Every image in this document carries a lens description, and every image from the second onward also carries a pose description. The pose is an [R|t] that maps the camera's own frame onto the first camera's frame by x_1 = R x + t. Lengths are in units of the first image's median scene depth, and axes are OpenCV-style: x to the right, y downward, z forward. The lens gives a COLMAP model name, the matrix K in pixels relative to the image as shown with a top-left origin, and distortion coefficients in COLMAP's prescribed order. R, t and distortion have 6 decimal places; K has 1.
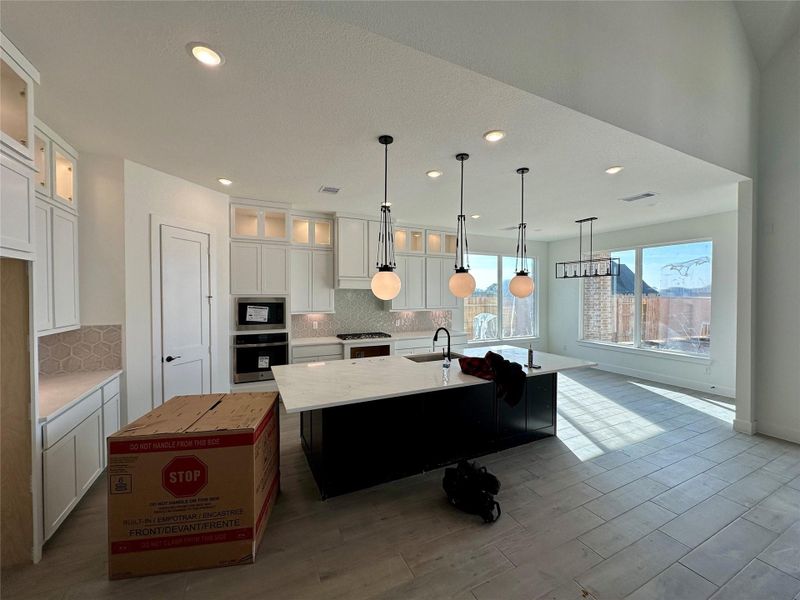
lens RADIAL K [[318.7, 0, 400.0], [0, 318.7, 300.0], [0, 0, 1]] dist [-0.001883, 0.000281]
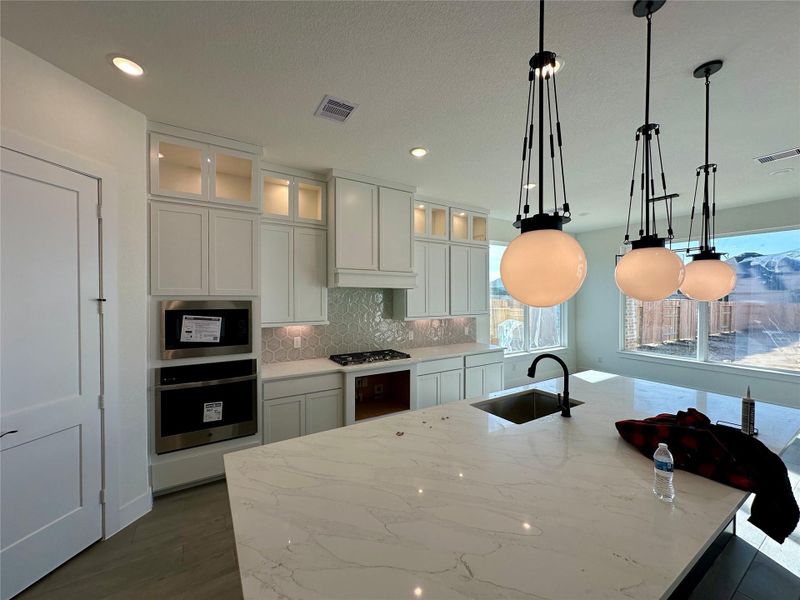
lens RADIAL K [[318.7, 0, 400.0], [0, 318.7, 300.0], [0, 0, 1]] dist [-0.001883, 0.000281]
pose [[0.994110, -0.002472, 0.108344, -0.135843], [0.003340, 0.999964, -0.007833, -0.003113], [-0.108321, 0.008148, 0.994083, 0.345178]]
